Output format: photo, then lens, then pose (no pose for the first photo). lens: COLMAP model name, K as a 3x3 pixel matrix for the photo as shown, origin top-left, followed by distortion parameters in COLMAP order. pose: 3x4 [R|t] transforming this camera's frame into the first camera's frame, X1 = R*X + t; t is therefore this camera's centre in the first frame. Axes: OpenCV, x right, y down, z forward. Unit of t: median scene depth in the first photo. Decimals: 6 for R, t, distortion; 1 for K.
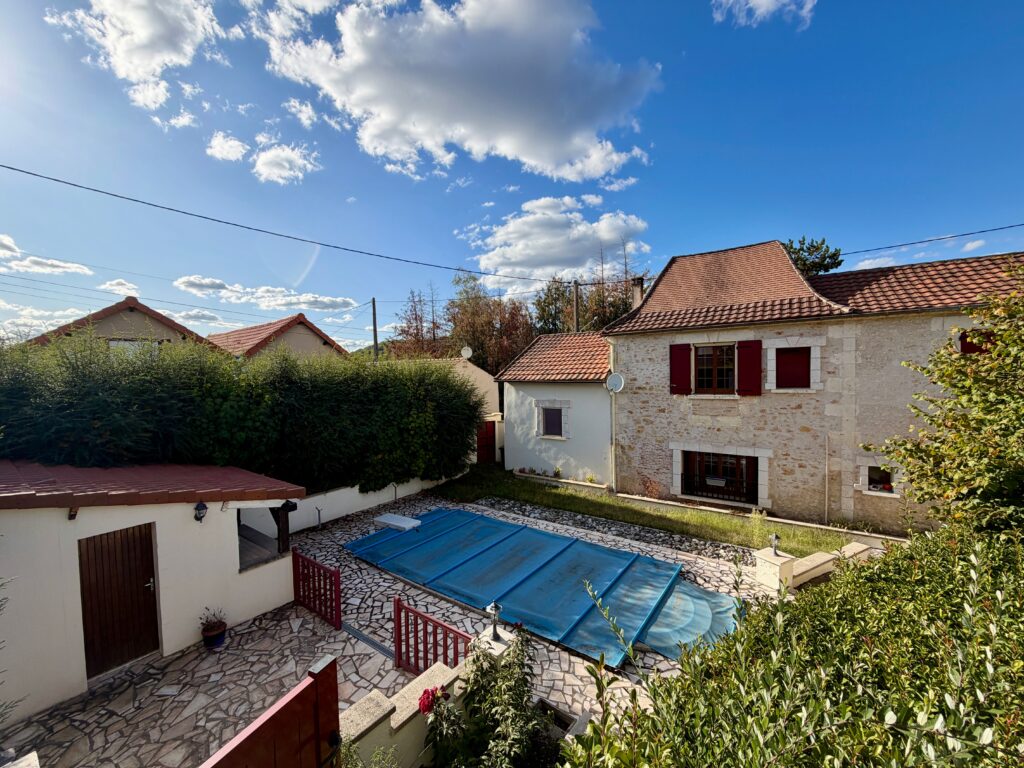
lens RADIAL K [[406.6, 0, 508.8], [0, 406.6, 387.2], [0, 0, 1]] dist [0.000268, 0.000252]
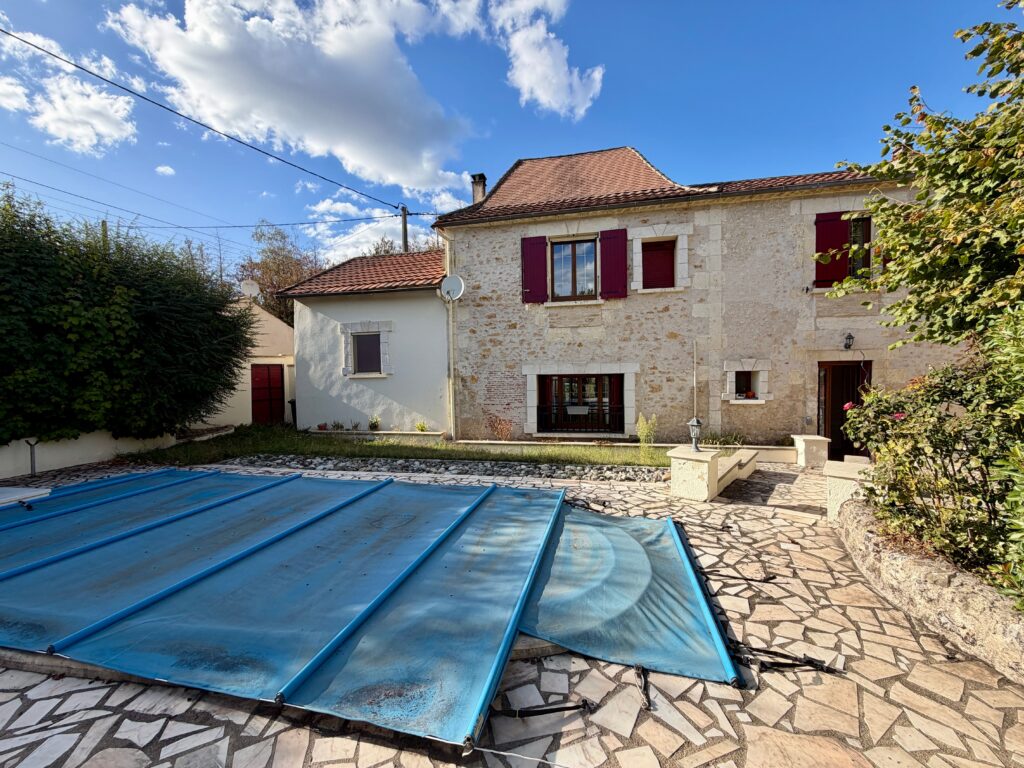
lens RADIAL K [[406.6, 0, 508.7], [0, 406.6, 386.7], [0, 0, 1]] dist [0.000268, 0.000252]
pose [[0.923832, -0.007776, 0.382719, 0.083810], [0.012815, 0.999861, -0.010619, 0.201291], [-0.382584, 0.014715, 0.923804, 0.329079]]
